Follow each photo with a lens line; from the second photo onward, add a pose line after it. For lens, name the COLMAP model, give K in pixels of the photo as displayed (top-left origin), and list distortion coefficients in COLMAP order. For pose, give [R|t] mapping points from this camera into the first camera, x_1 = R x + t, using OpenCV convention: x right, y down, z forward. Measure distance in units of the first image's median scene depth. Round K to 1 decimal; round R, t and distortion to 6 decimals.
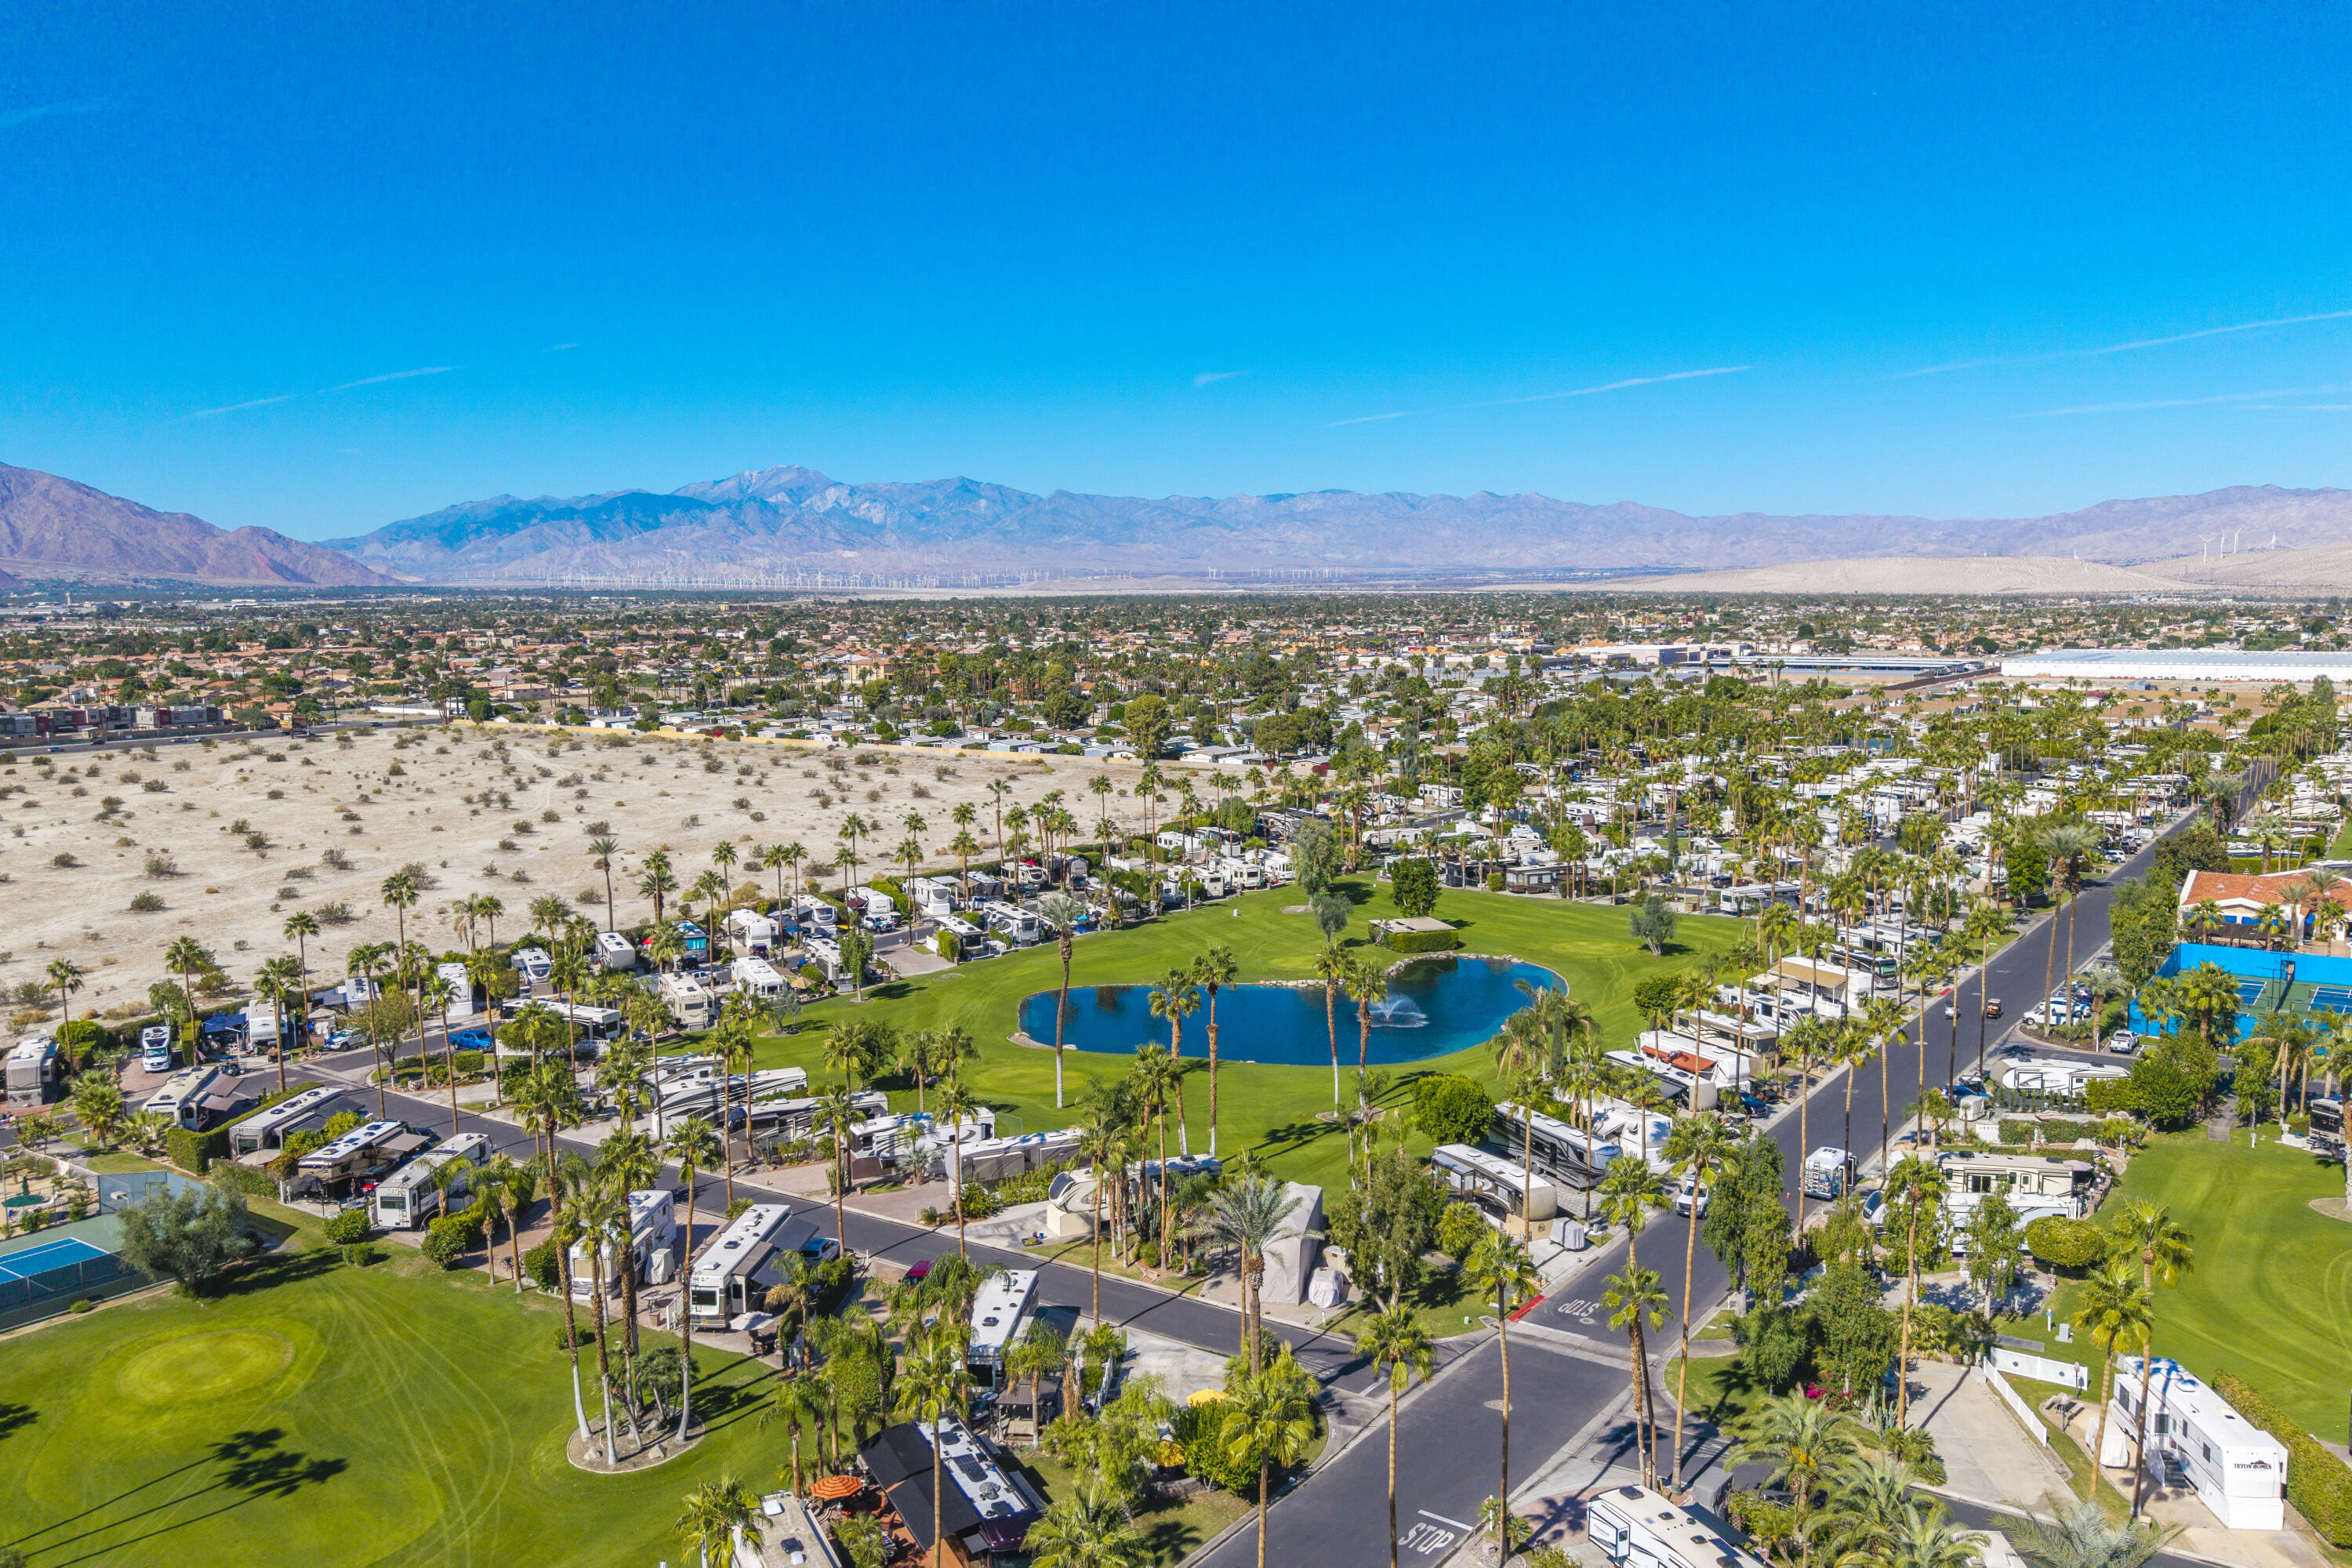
lens RADIAL K [[1881.5, 0, 1173.9], [0, 1881.5, 759.8], [0, 0, 1]] dist [0.009418, -0.002147]
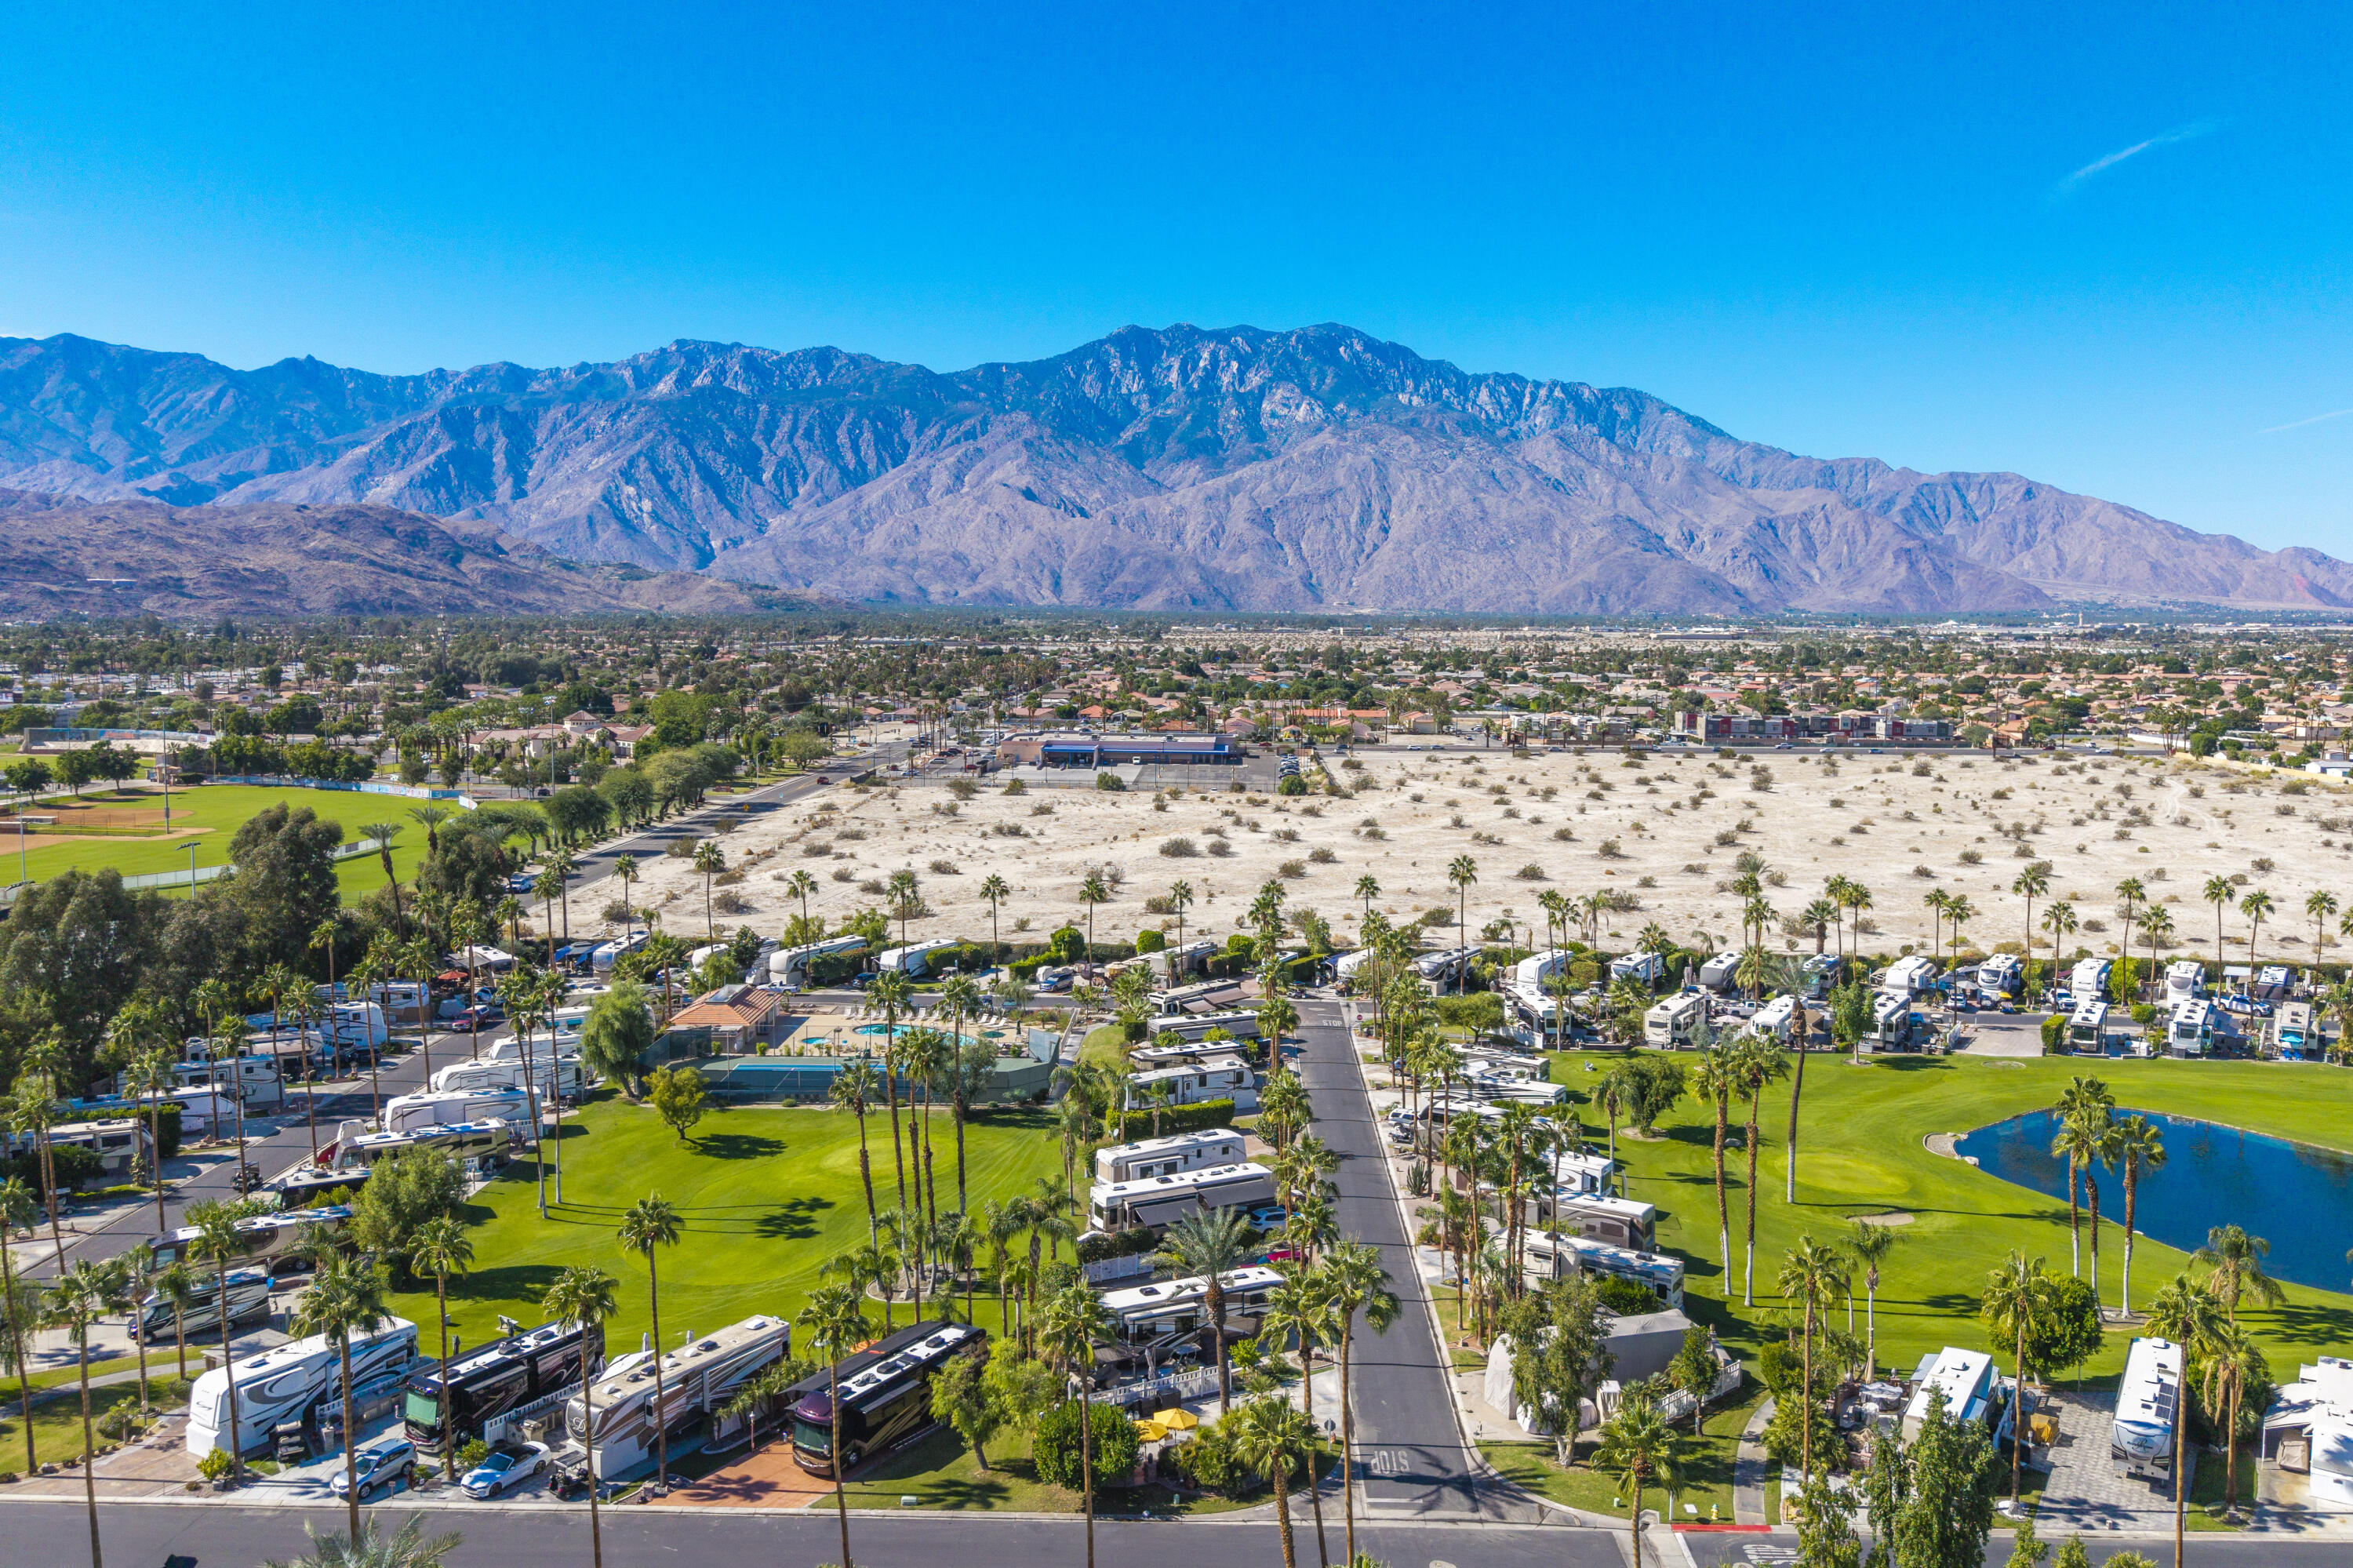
lens RADIAL K [[1930.2, 0, 1176.5], [0, 1930.2, 784.0], [0, 0, 1]] dist [0.006977, -0.014141]
pose [[0.545563, 0.089092, -0.833321, 0.508854], [-0.090788, 0.994765, 0.046915, -0.020920], [0.833138, 0.050061, 0.550795, 0.272751]]
